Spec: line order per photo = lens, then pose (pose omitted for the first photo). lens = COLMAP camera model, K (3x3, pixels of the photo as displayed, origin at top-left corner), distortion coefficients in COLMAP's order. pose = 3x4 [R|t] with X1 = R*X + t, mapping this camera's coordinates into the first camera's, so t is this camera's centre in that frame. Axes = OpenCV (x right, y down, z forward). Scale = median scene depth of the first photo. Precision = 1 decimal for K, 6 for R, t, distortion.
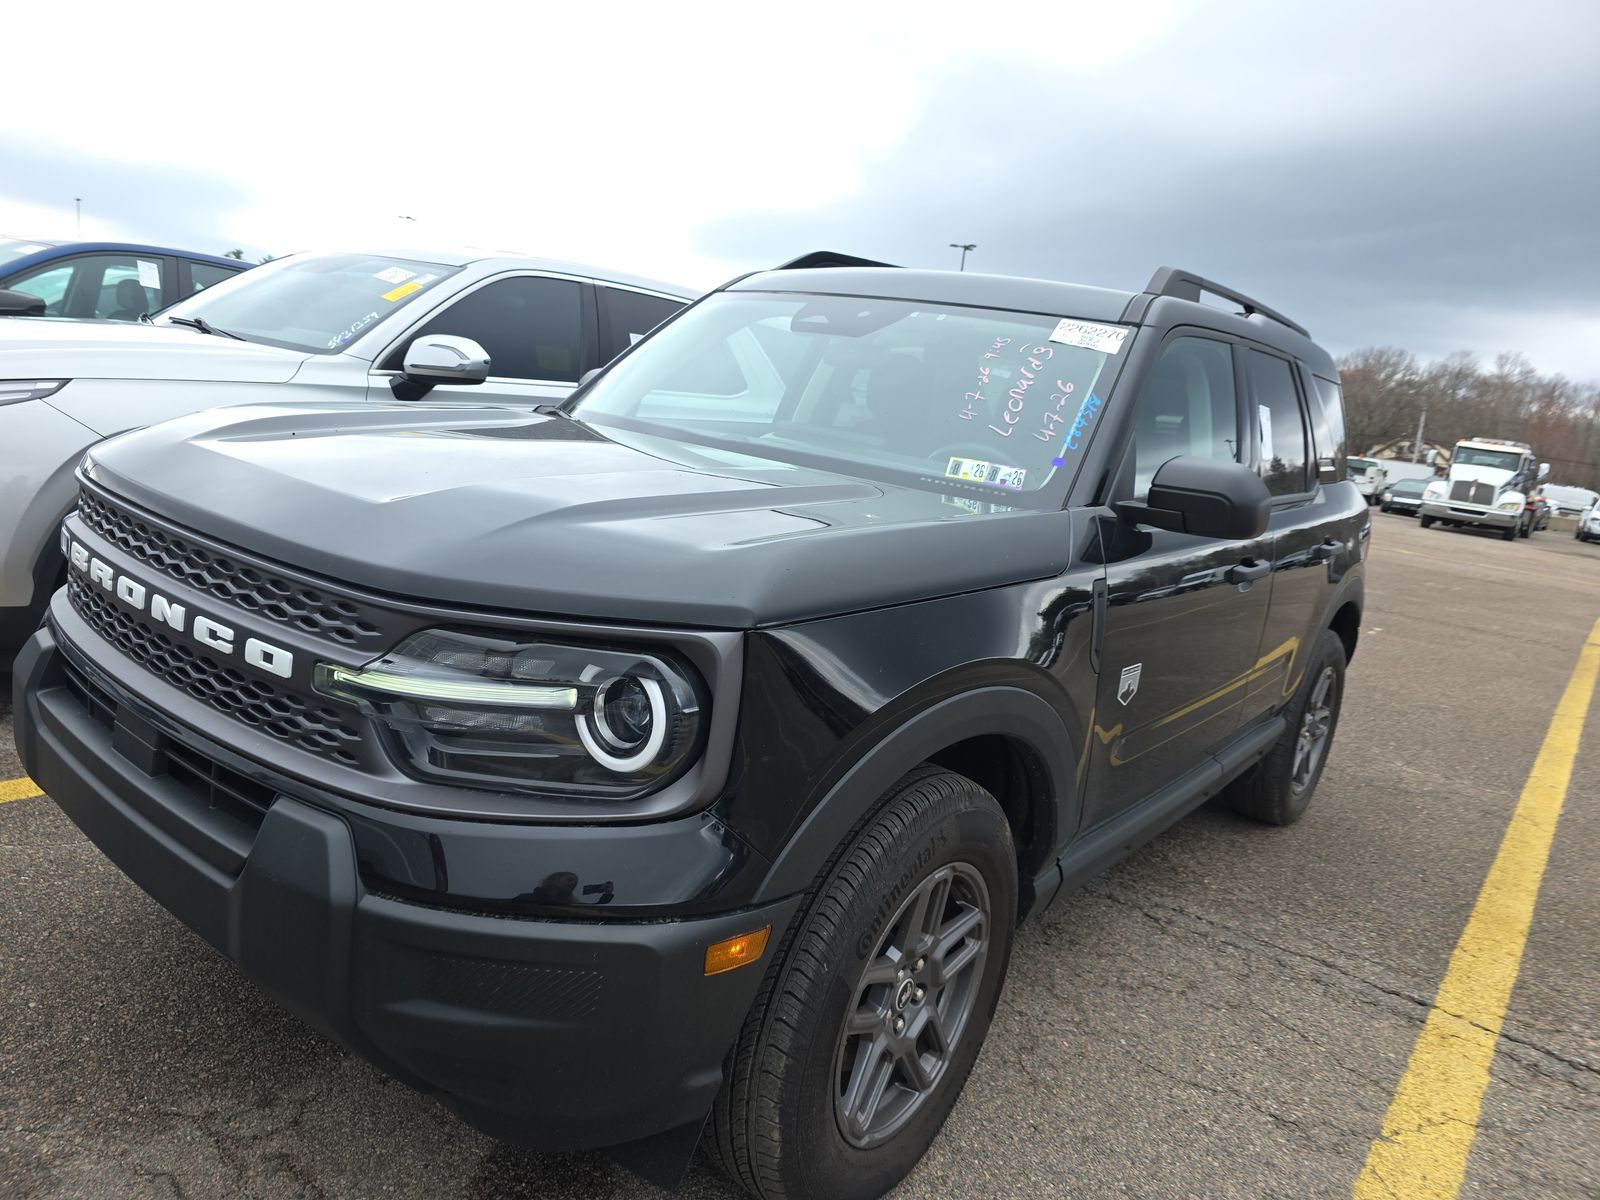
lens RADIAL K [[1109.3, 0, 790.3], [0, 1109.3, 578.0], [0, 0, 1]] dist [0.028541, -0.033243]
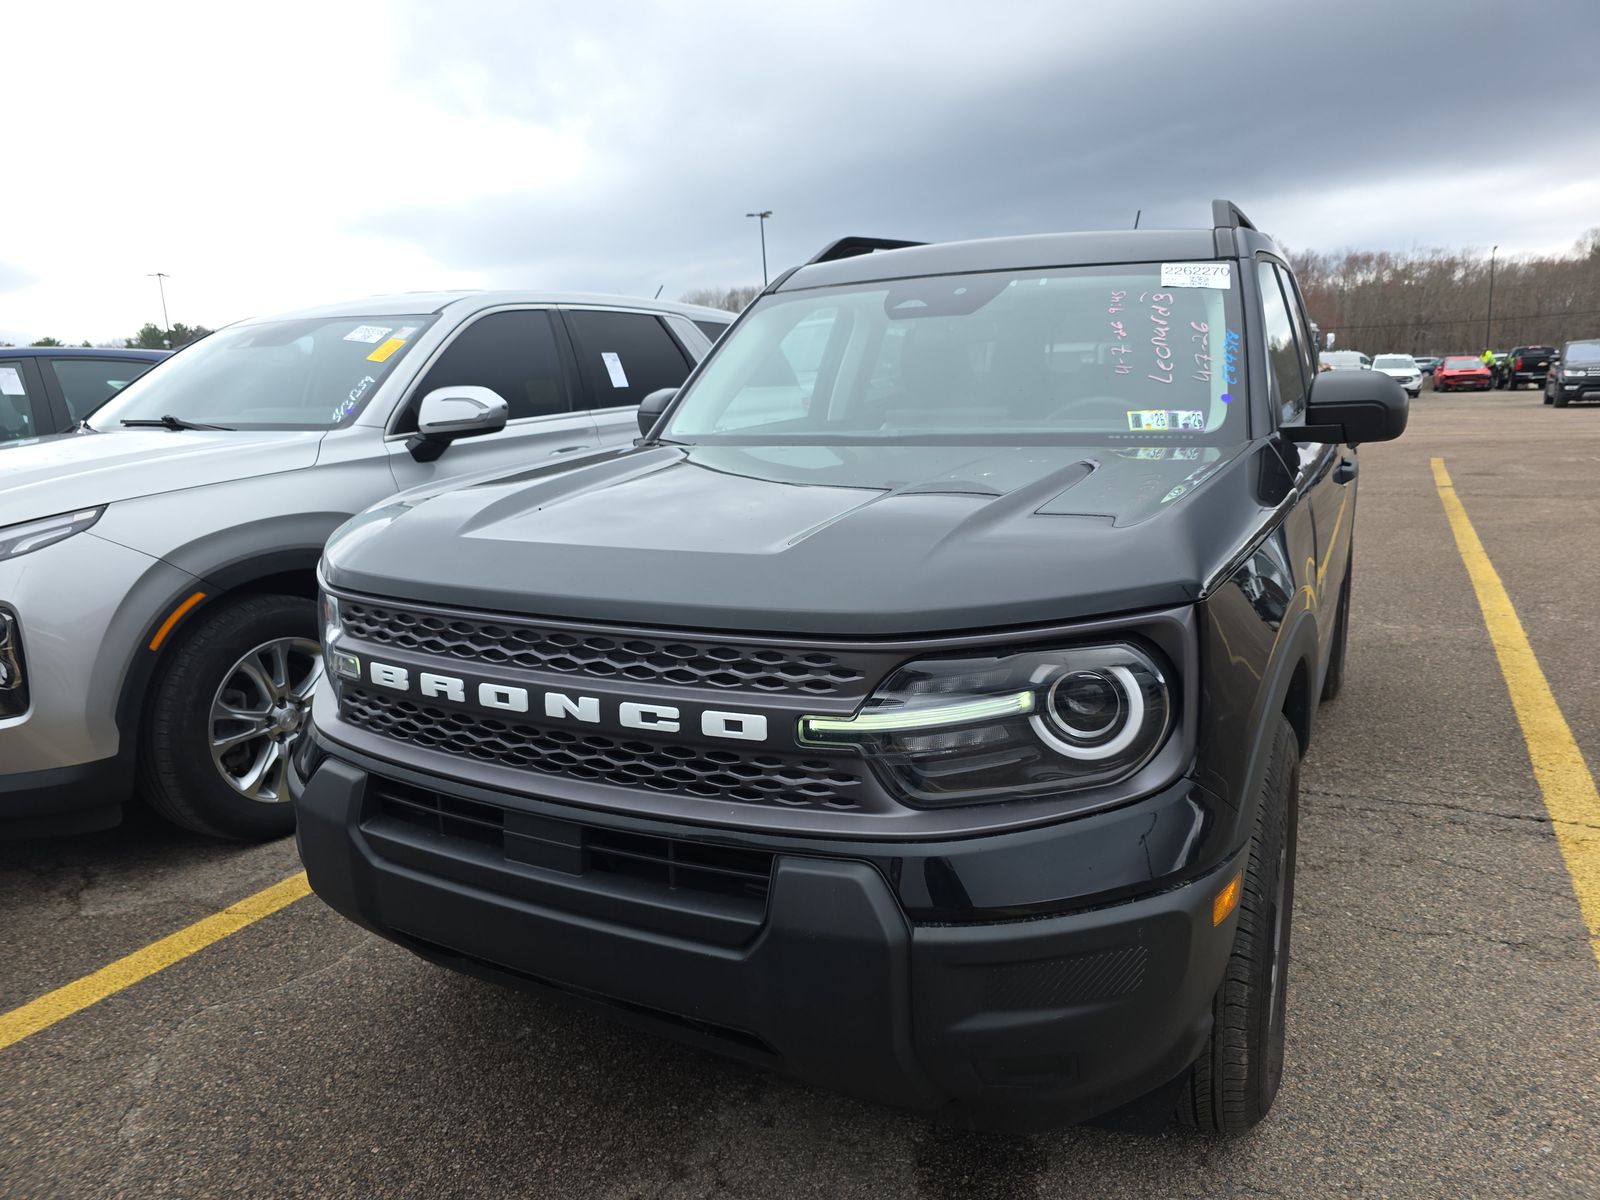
lens RADIAL K [[1114.0, 0, 800.0], [0, 1114.0, 600.0], [0, 0, 1]] dist [0.023475, -0.030058]
pose [[0.967970, -0.202836, 0.147960, -0.276373], [0.197475, 0.979021, 0.050220, -0.039504], [-0.155042, -0.019393, 0.987717, 0.006814]]
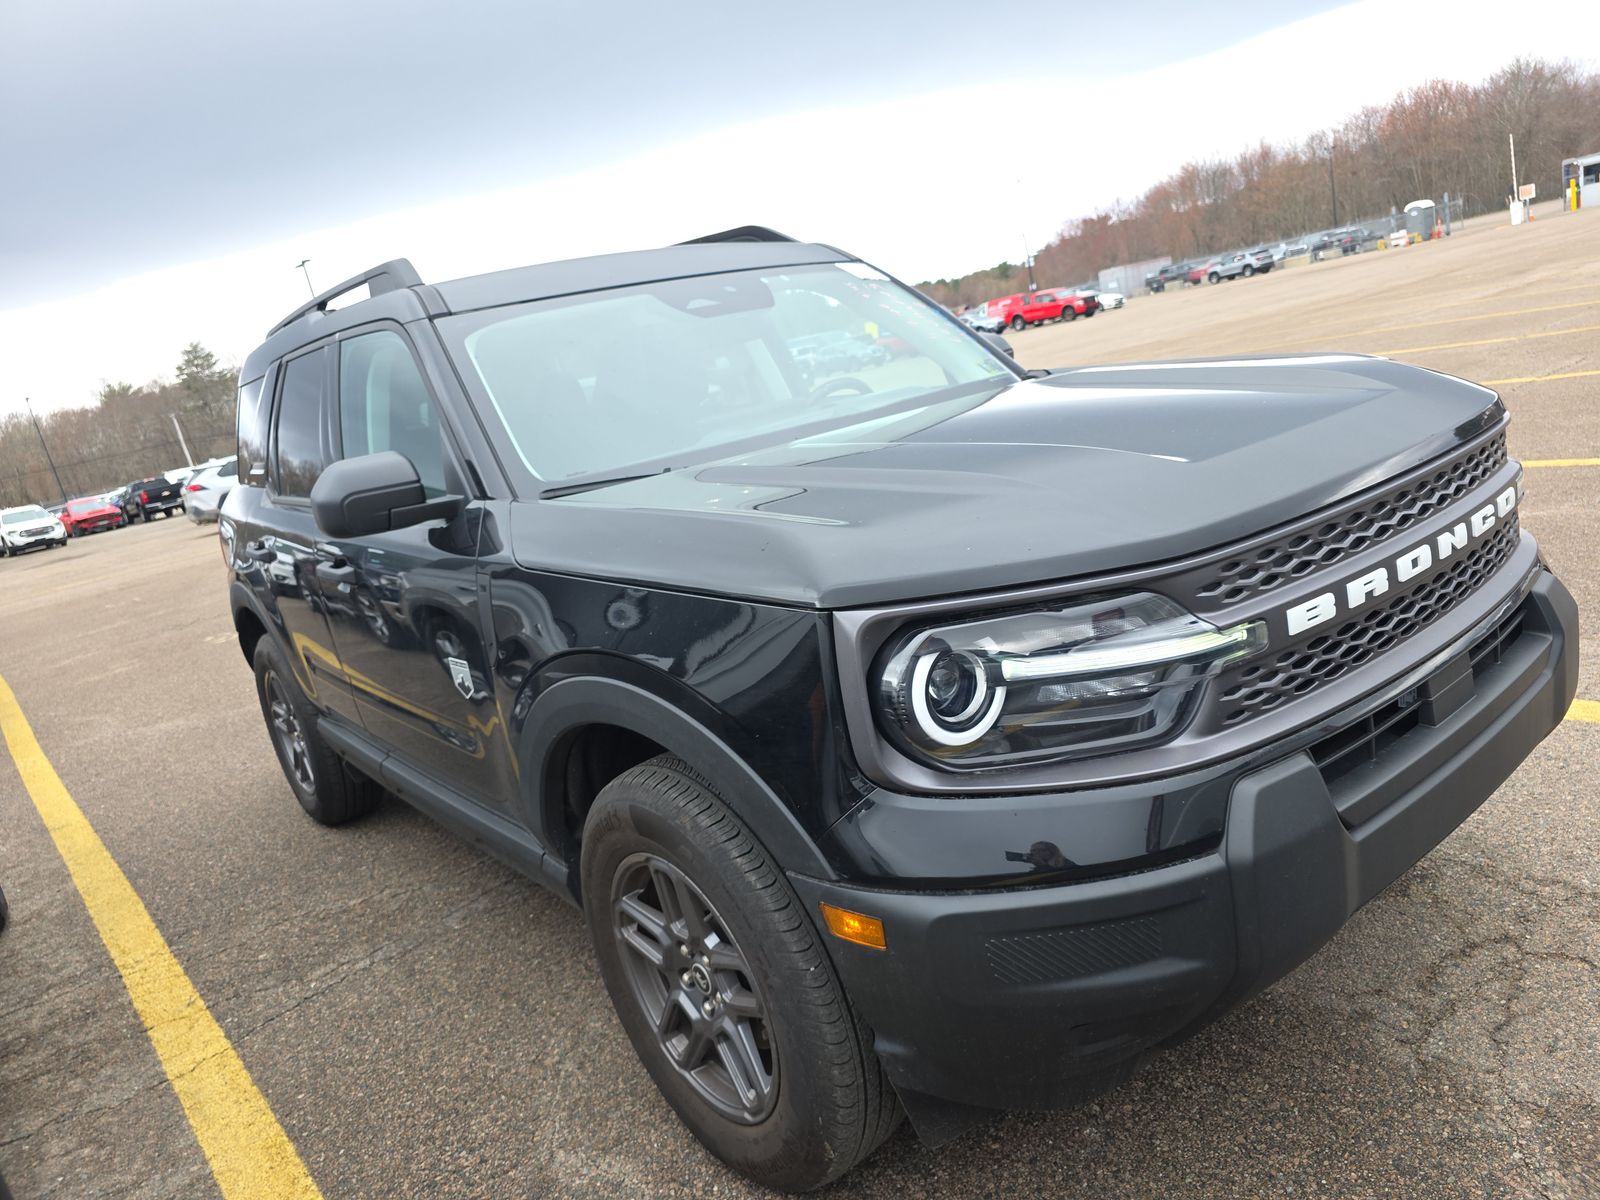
lens RADIAL K [[1103.8, 0, 800.0], [0, 1103.8, 600.0], [0, 0, 1]] dist [0.017359, -0.032416]
pose [[0.169640, -0.374435, 0.911603, -0.906878], [0.371622, 0.881028, 0.292722, -0.250027], [-0.912754, 0.289115, 0.288606, 0.714571]]
